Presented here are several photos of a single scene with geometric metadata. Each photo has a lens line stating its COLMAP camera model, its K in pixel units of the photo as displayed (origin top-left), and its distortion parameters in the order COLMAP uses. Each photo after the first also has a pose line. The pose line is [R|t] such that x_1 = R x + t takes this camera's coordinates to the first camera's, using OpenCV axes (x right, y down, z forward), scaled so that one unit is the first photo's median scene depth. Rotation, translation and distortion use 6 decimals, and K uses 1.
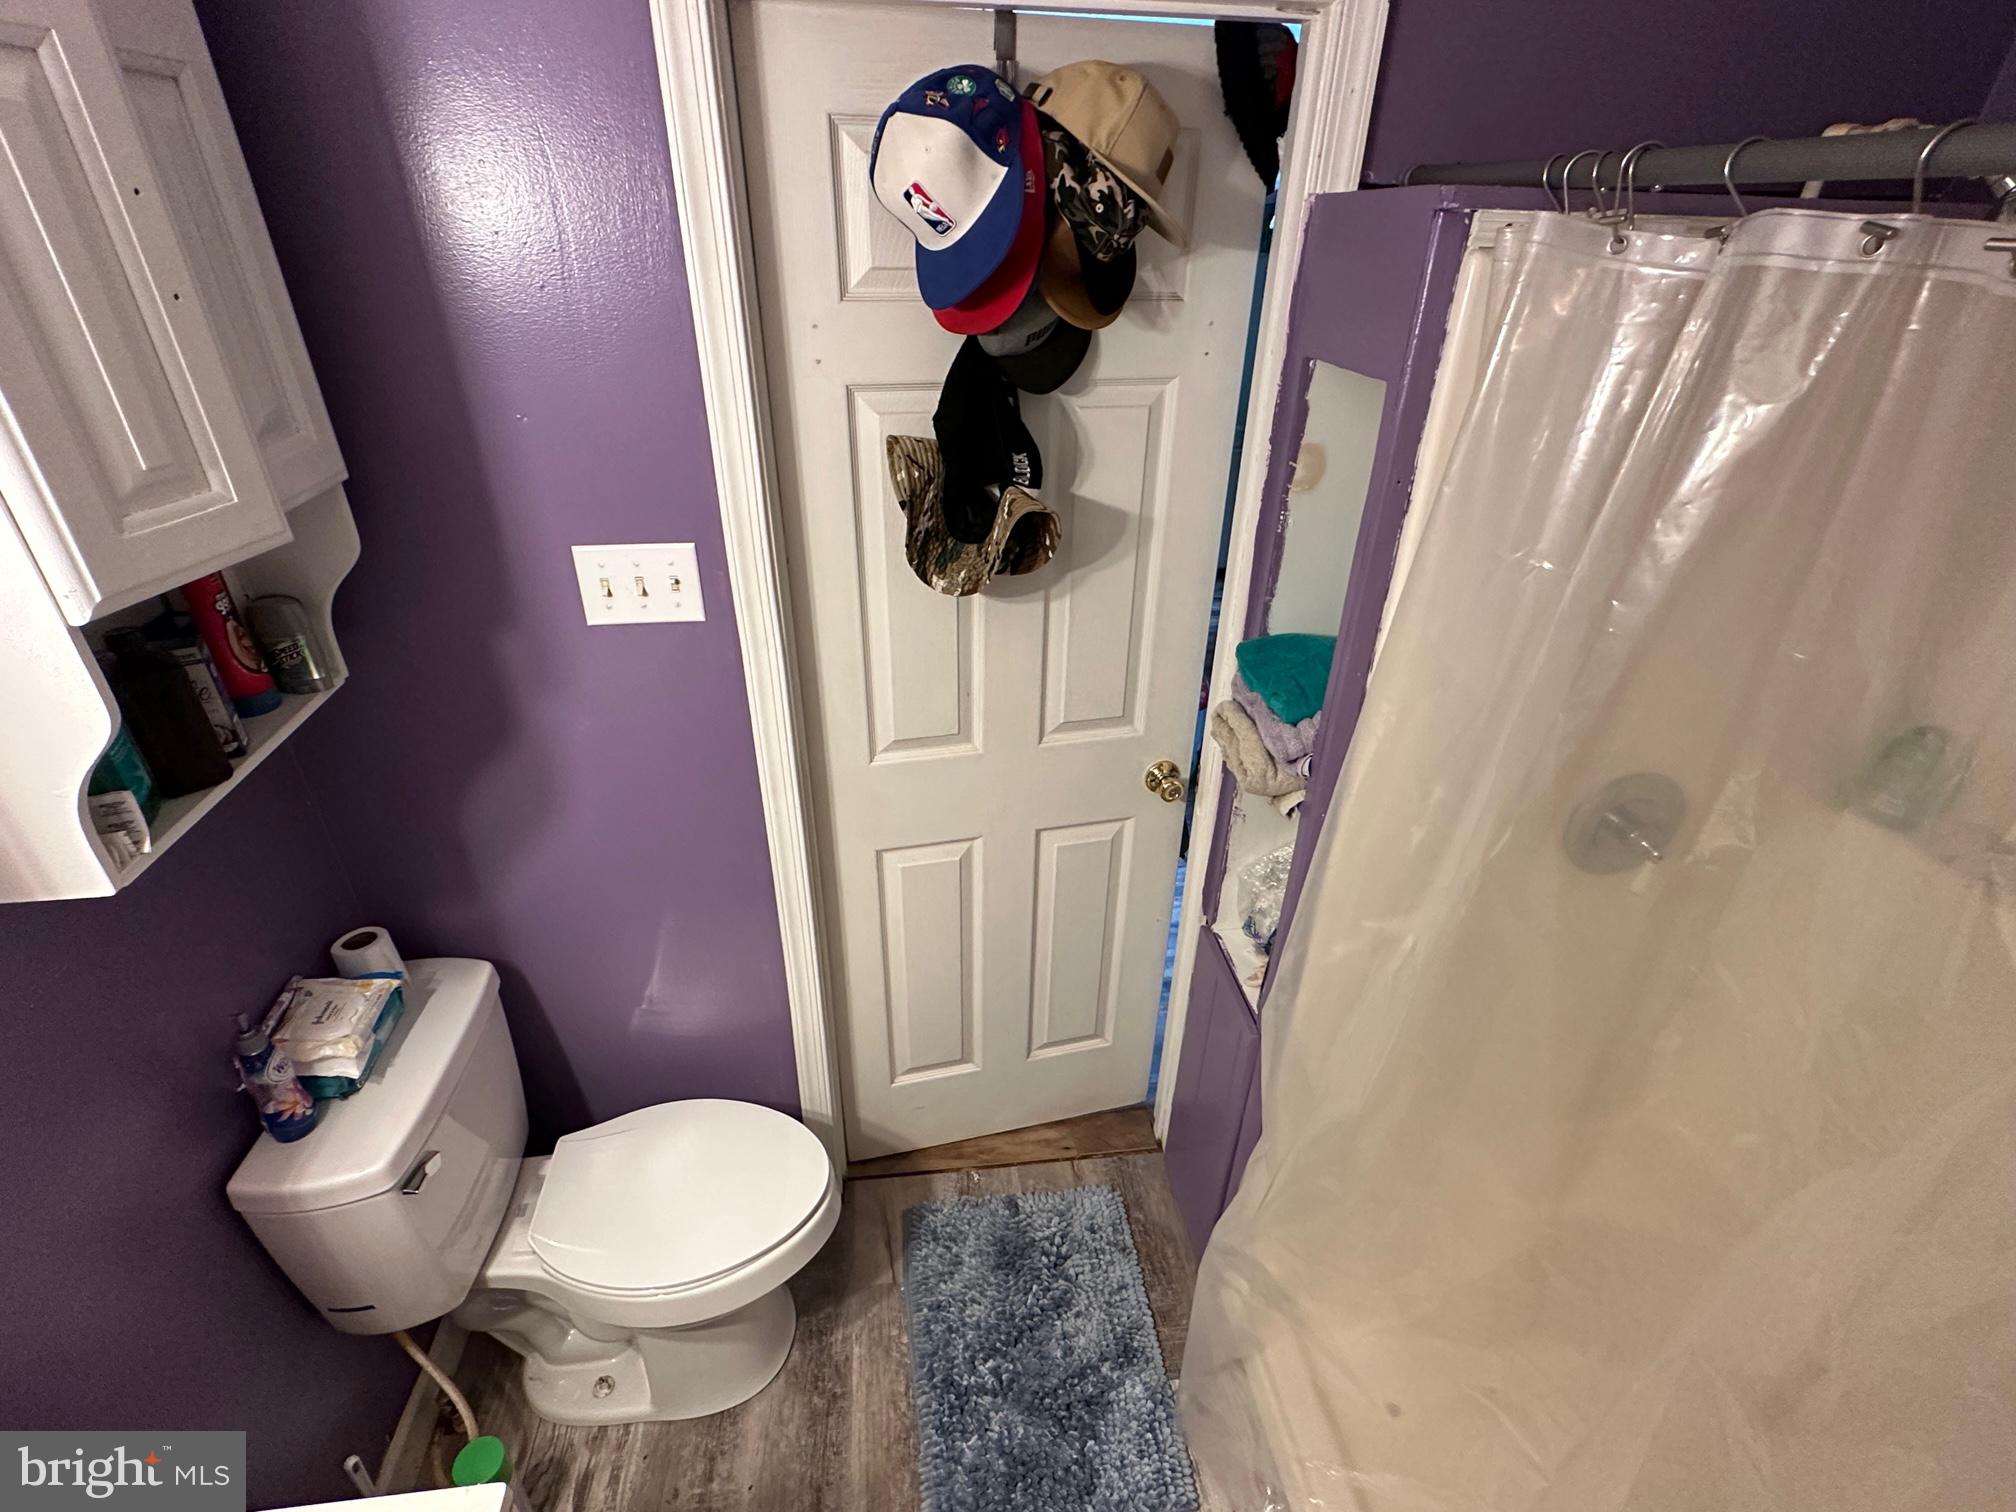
lens RADIAL K [[944.7, 0, 1008.5], [0, 944.7, 758.5], [0, 0, 1]] dist [-0.003794, 0.000430]
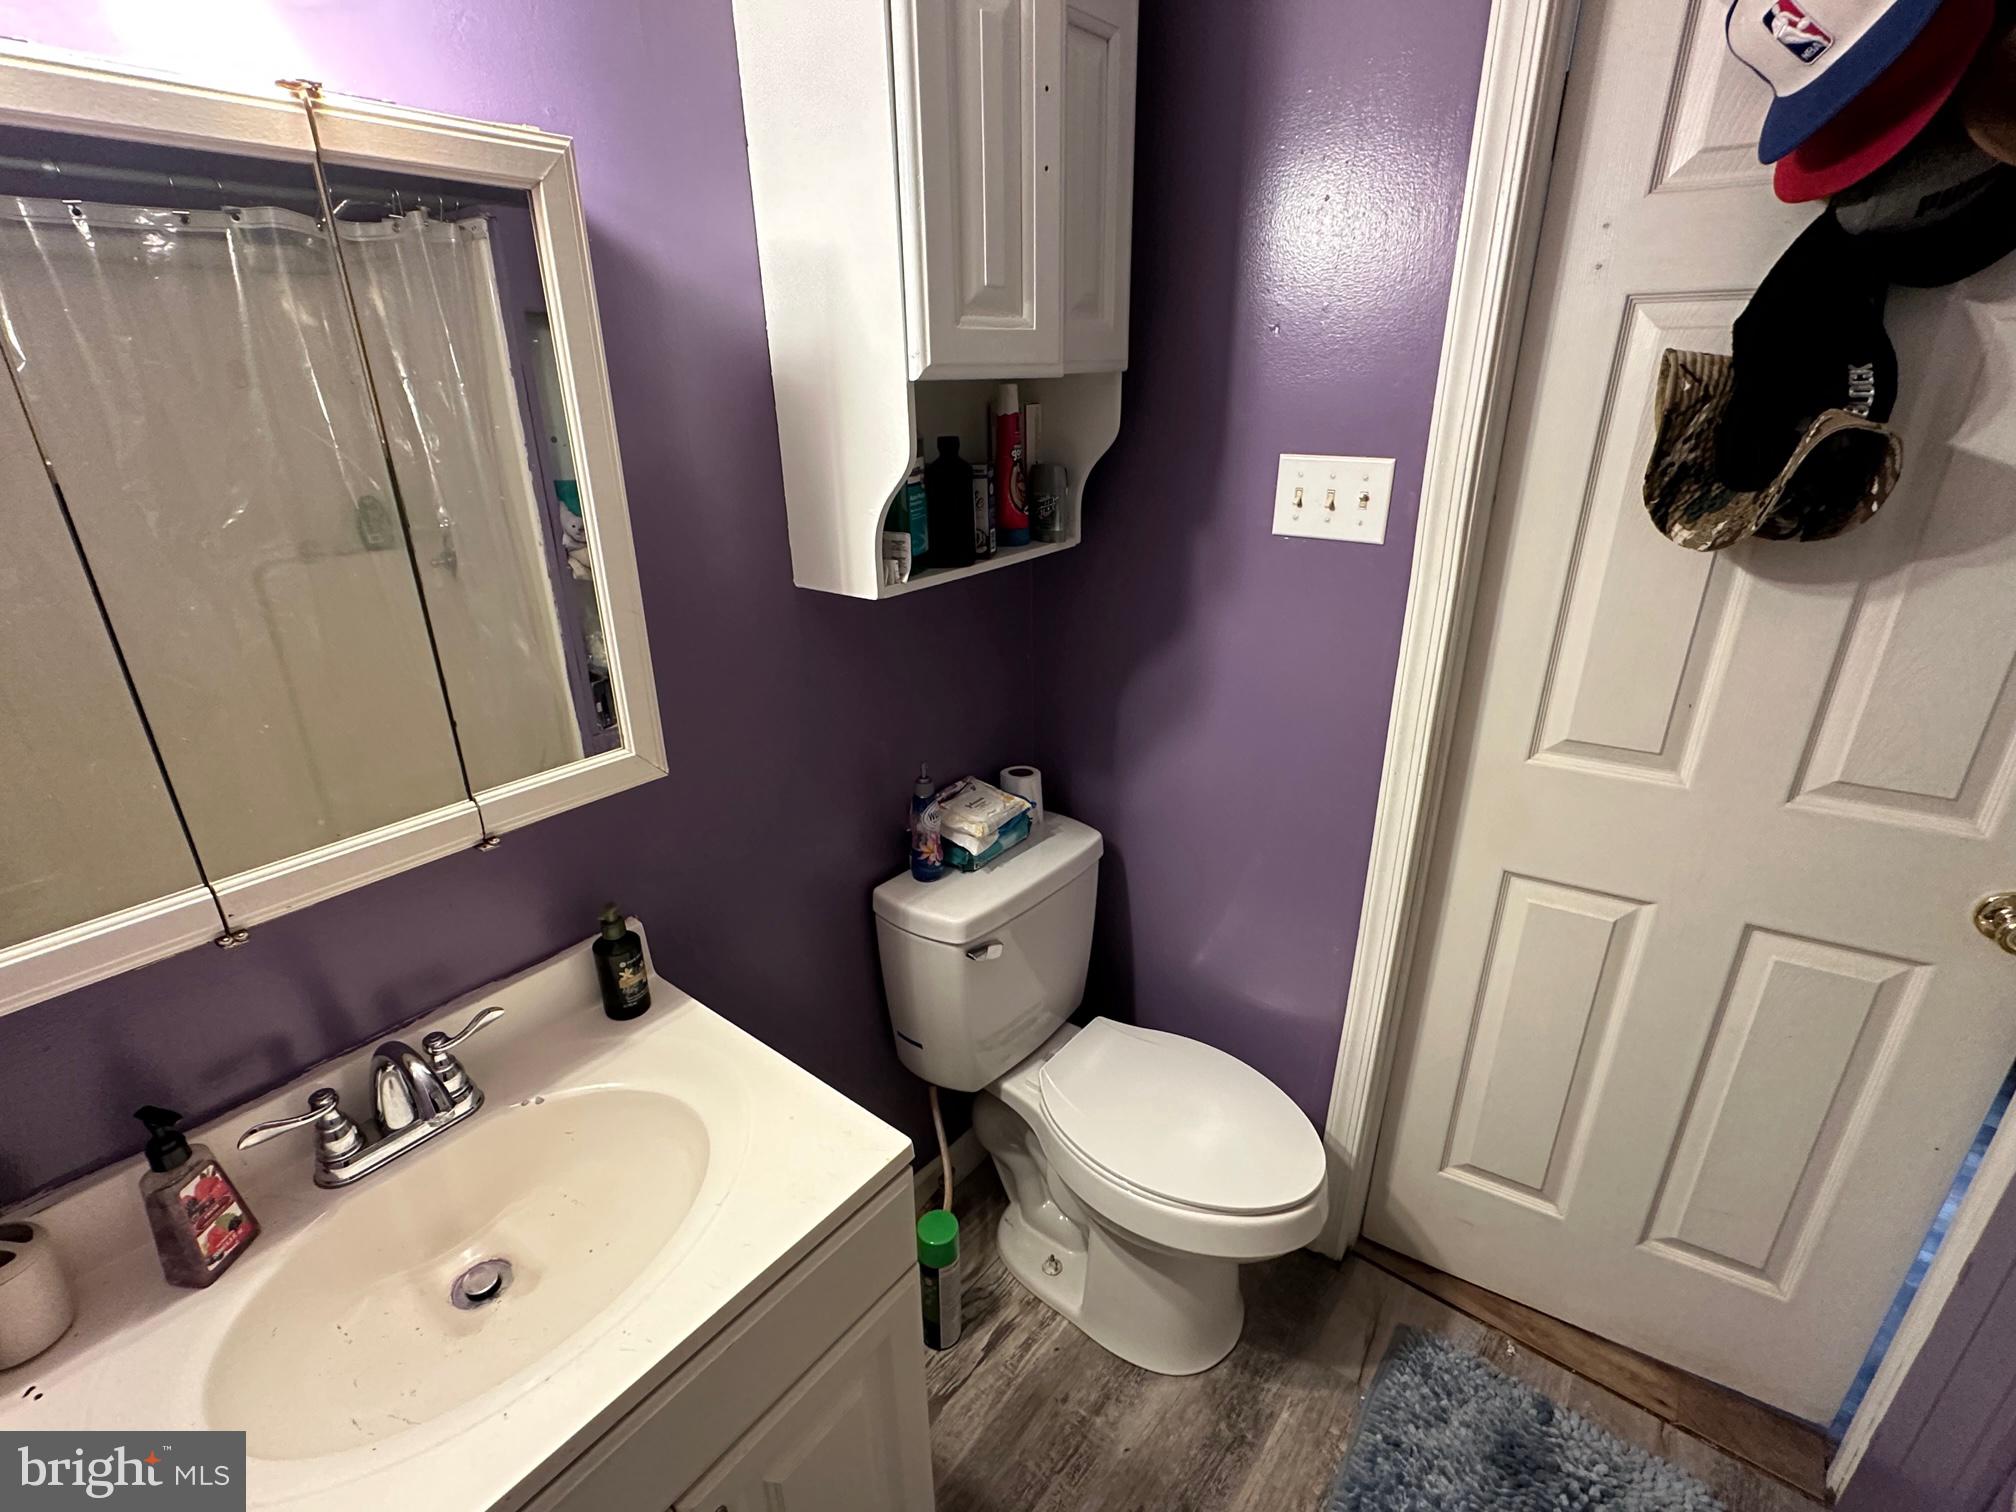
lens RADIAL K [[944.7, 0, 1003.3], [0, 944.7, 751.7], [0, 0, 1]] dist [-0.003794, 0.000430]
pose [[0.698132, 0.250278, -0.670800, 0.098411], [-0.334737, 0.942306, 0.003202, 0.163603], [0.632900, 0.222307, 0.741631, 0.076099]]
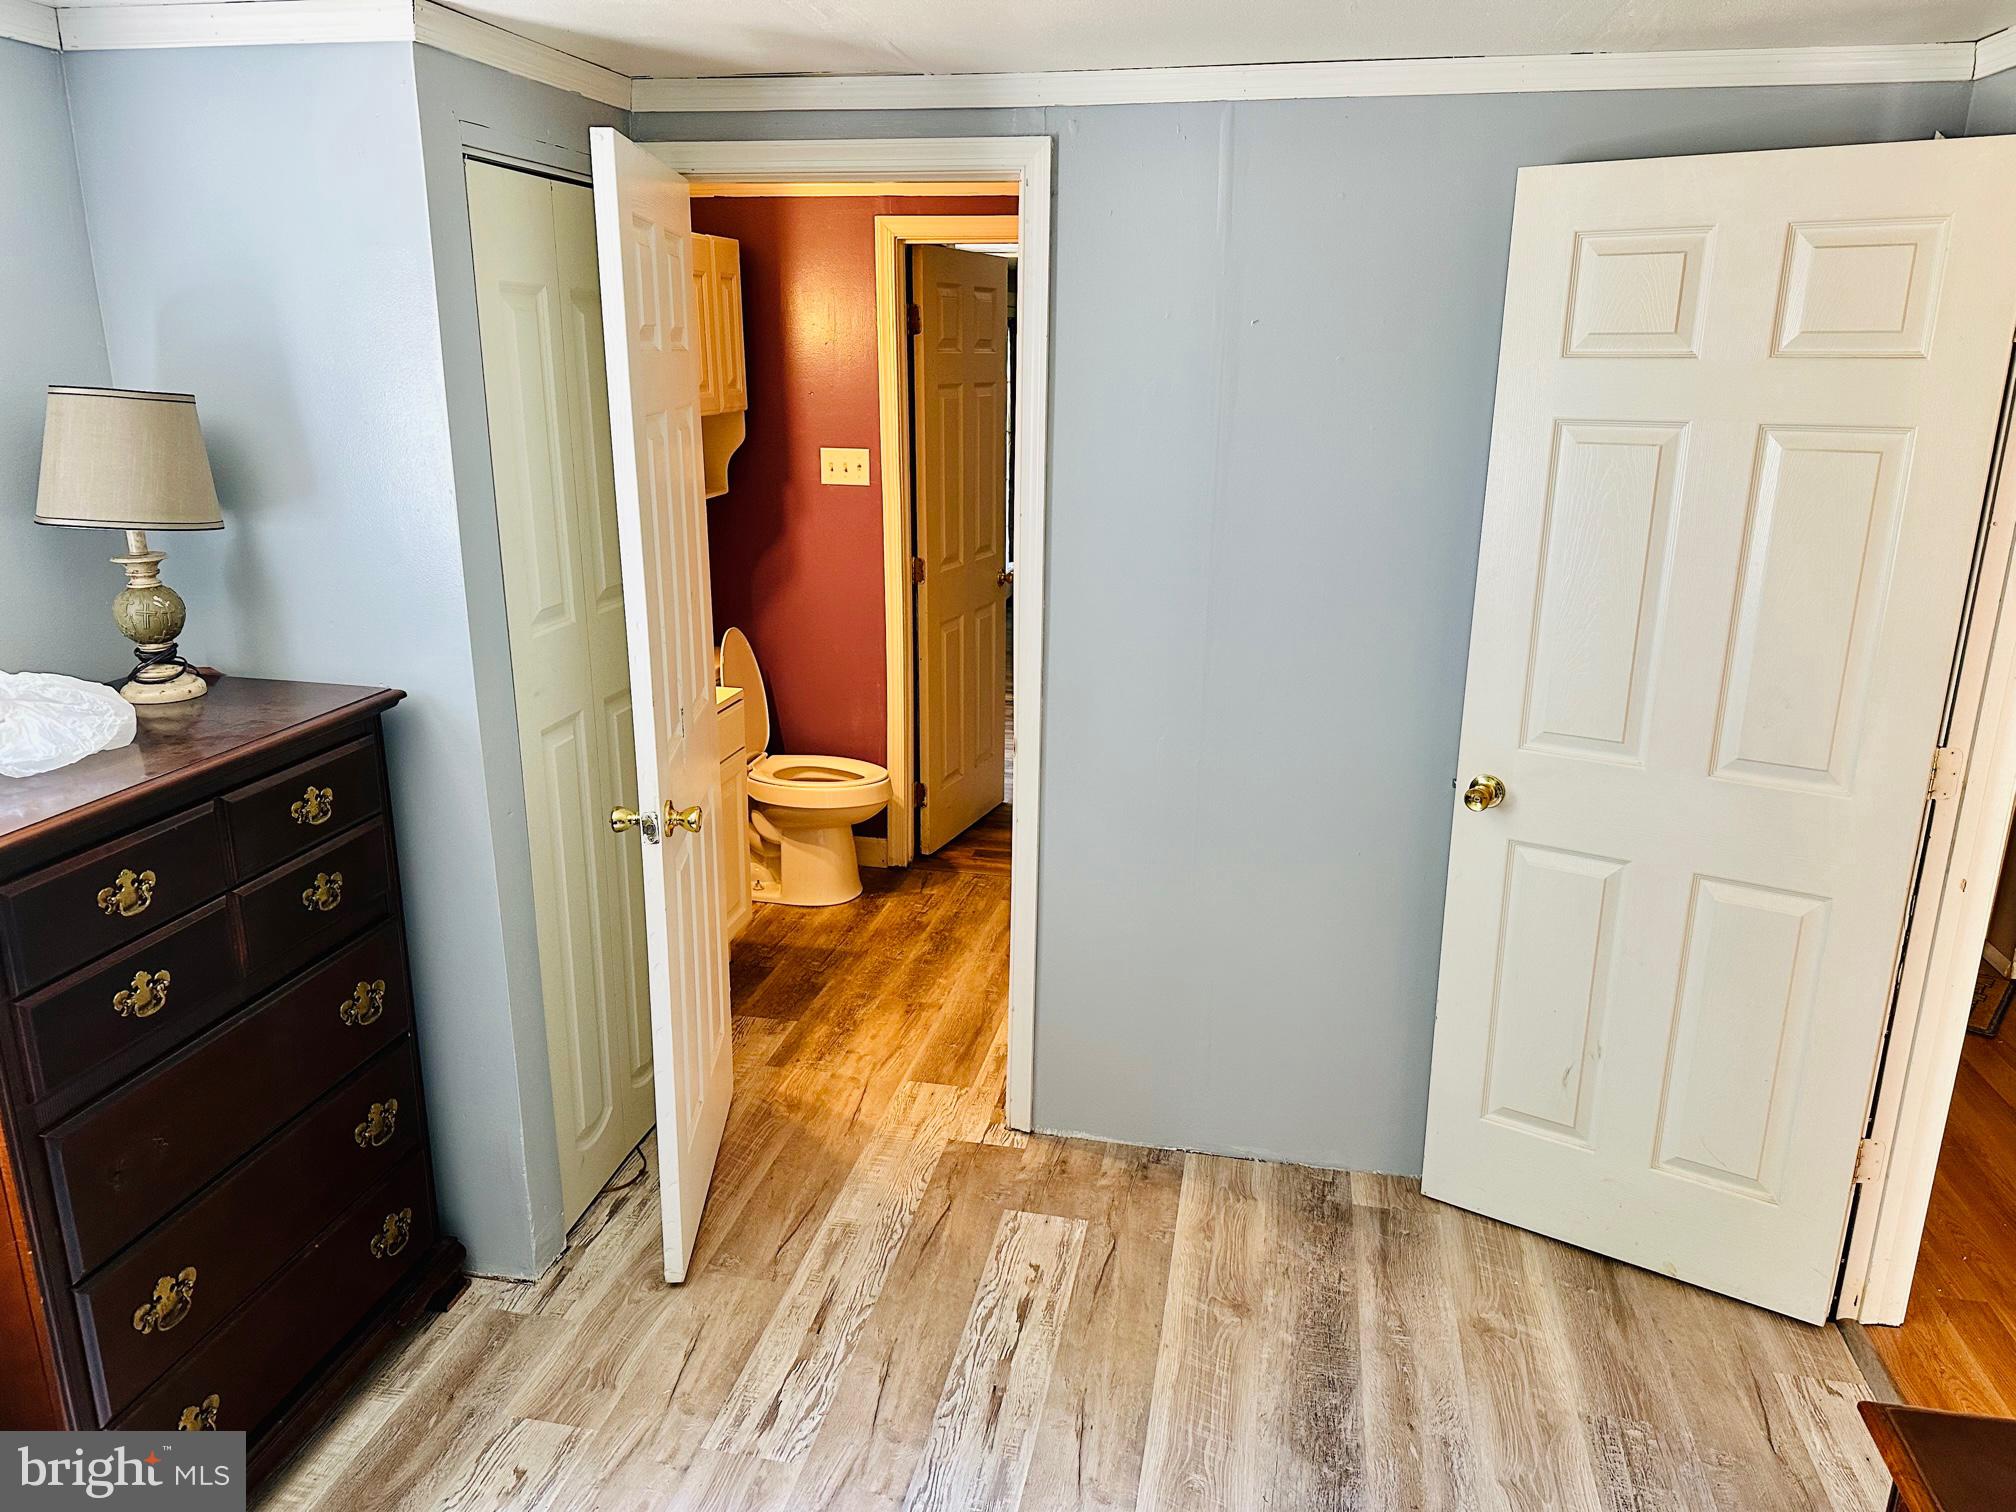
lens RADIAL K [[1416.2, 0, 1018.1], [0, 1416.2, 762.7], [0, 0, 1]] dist [0.047920, -0.056959]
pose [[0.951132, 0.075209, -0.299485, 0.976688], [-0.147200, 0.963023, -0.225651, 1.088101], [0.271440, 0.258708, 0.927033, -1.692914]]
